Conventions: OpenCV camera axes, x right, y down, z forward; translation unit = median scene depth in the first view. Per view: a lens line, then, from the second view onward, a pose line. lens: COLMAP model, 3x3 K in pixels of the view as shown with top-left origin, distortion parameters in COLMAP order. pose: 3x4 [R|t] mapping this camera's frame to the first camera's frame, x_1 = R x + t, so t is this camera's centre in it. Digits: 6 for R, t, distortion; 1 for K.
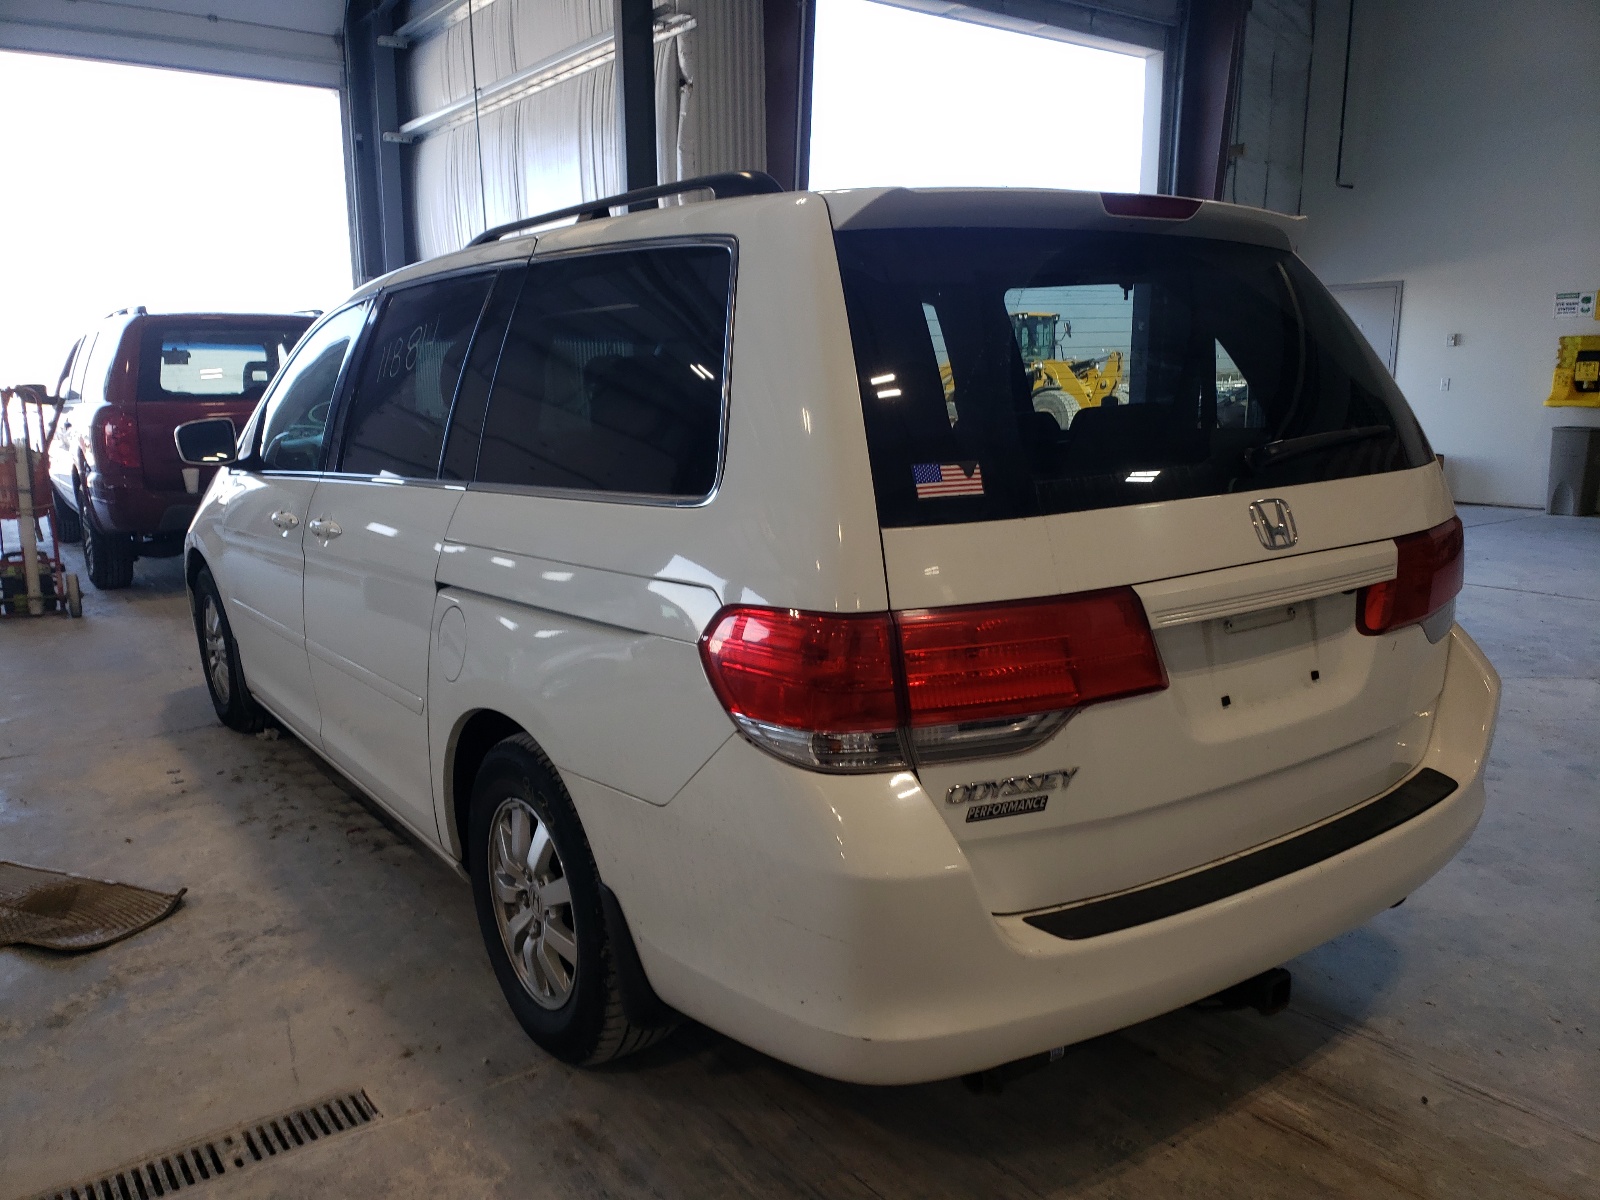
lens RADIAL K [[1198.6, 0, 800.0], [0, 1198.6, 600.0], [0, 0, 1]] dist [0.003396, 0.002122]
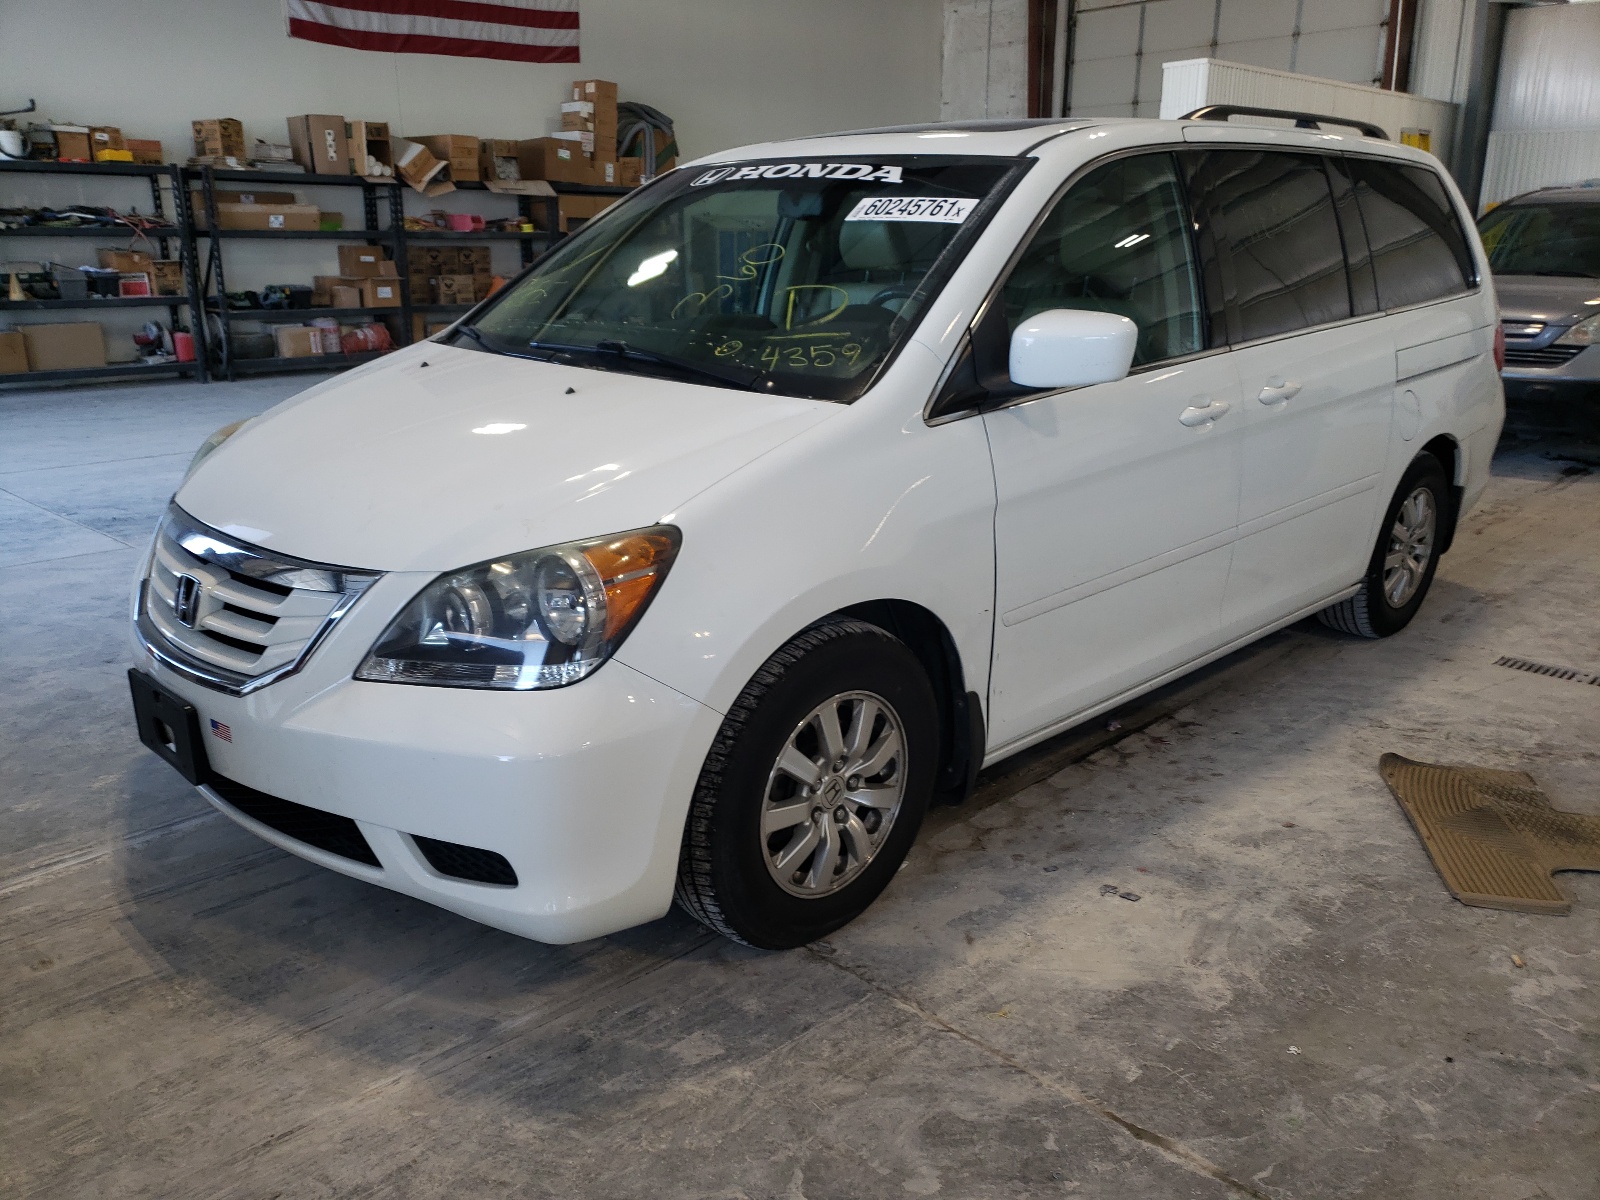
lens RADIAL K [[1198.6, 0, 800.0], [0, 1198.6, 600.0], [0, 0, 1]] dist [0.003396, 0.002122]
pose [[-0.122459, -0.275625, 0.953433, -1.278807], [0.177683, 0.939054, 0.294290, -0.241821], [-0.976439, 0.205447, -0.066021, 1.427773]]
